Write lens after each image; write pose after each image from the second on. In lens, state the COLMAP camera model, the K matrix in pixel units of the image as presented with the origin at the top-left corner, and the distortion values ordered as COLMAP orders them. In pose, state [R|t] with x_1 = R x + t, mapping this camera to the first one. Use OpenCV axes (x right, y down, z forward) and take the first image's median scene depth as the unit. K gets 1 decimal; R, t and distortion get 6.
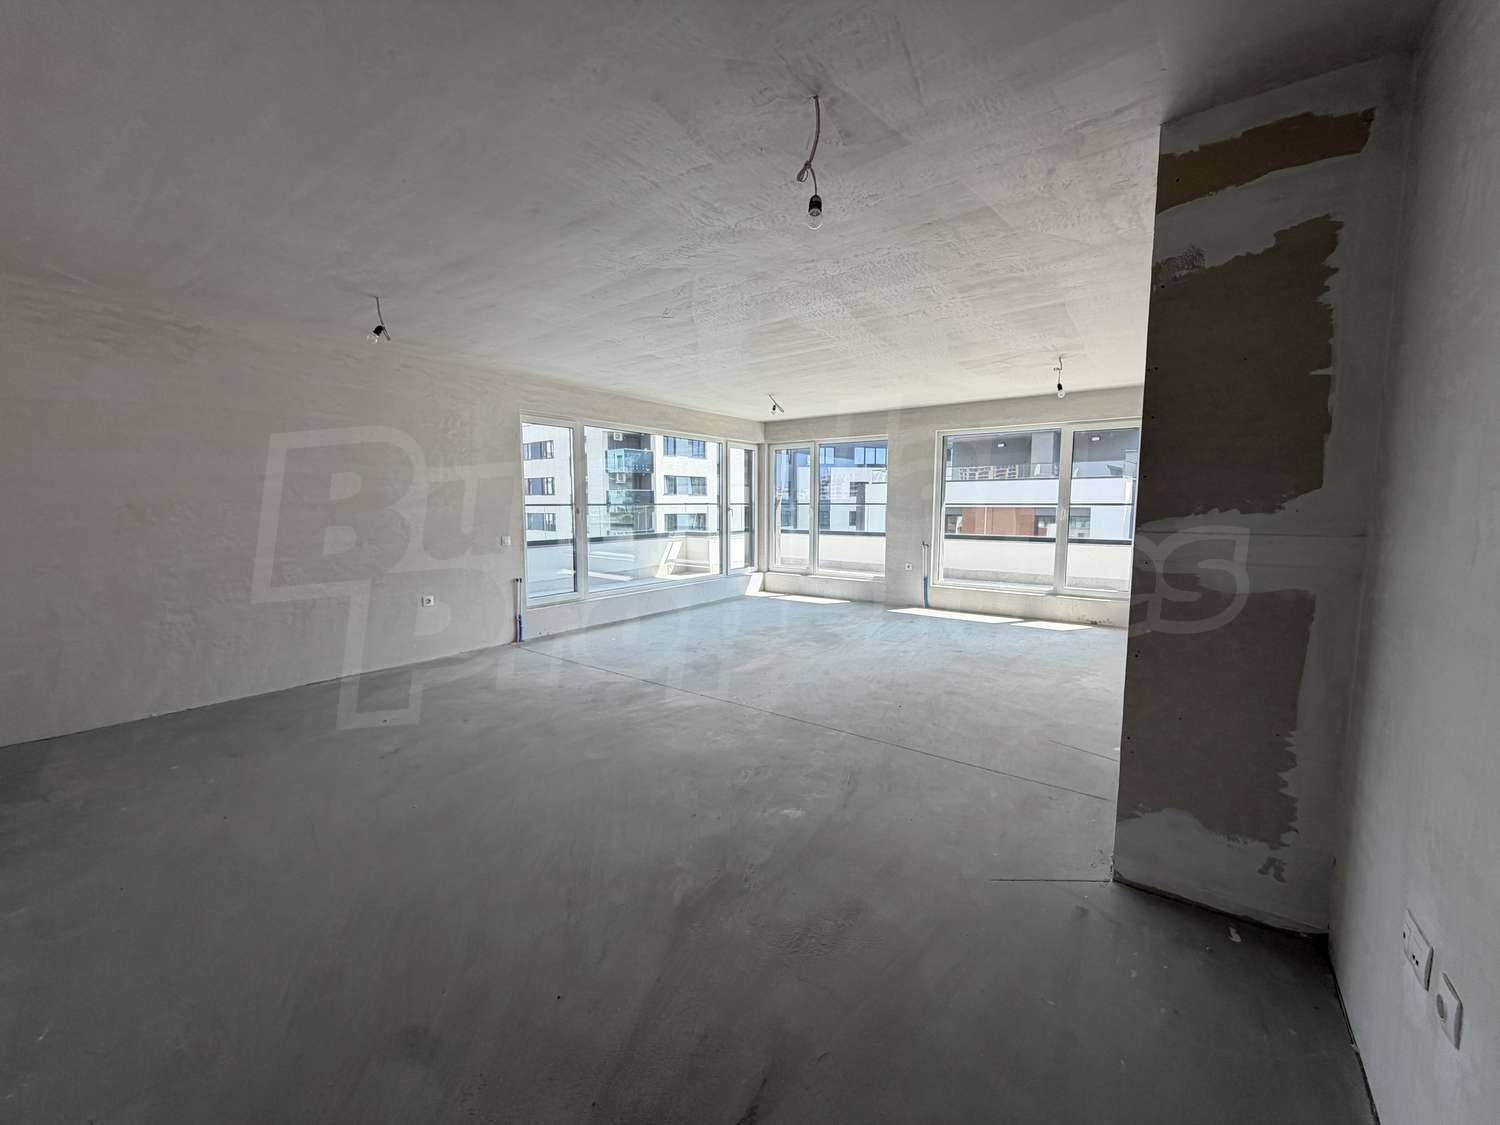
lens RADIAL K [[600.3, 0, 751.6], [0, 600.3, 565.8], [0, 0, 1]] dist [-0.003292, -0.000197]
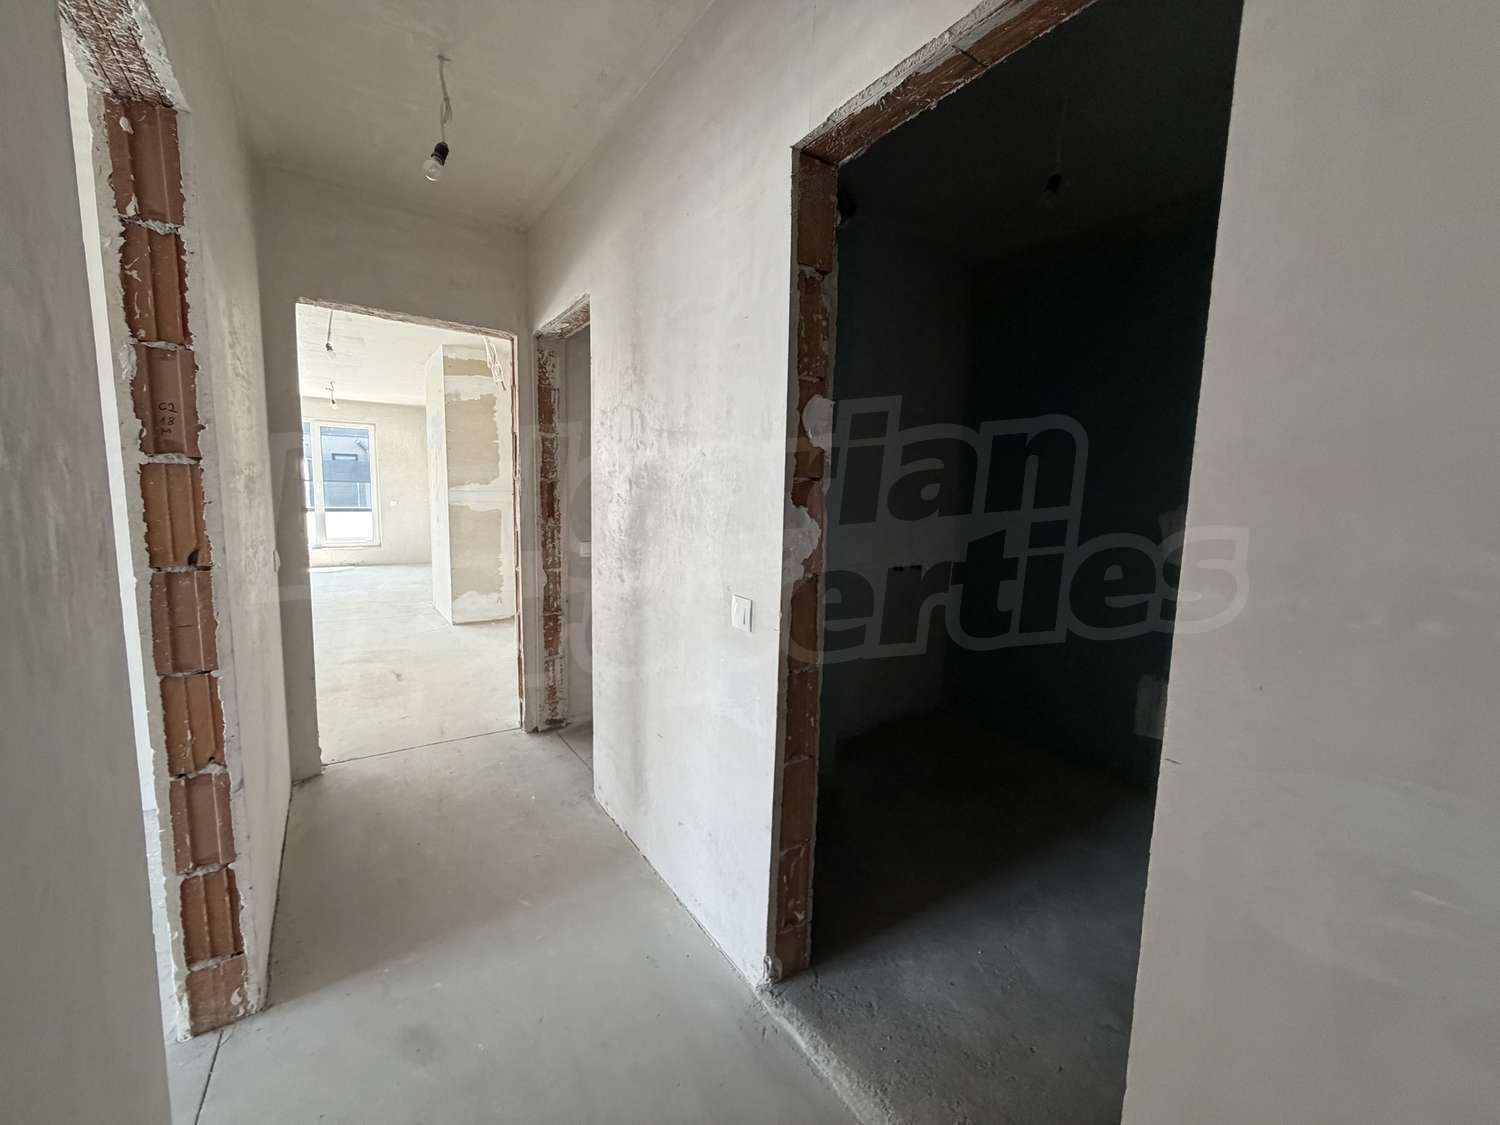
lens RADIAL K [[600.3, 0, 751.5], [0, 600.3, 568.8], [0, 0, 1]] dist [-0.003292, -0.000197]
pose [[0.330566, -0.107592, 0.937630, -1.612798], [0.066533, 0.993666, 0.090566, 0.148582], [-0.941435, 0.032446, 0.335630, -1.294027]]
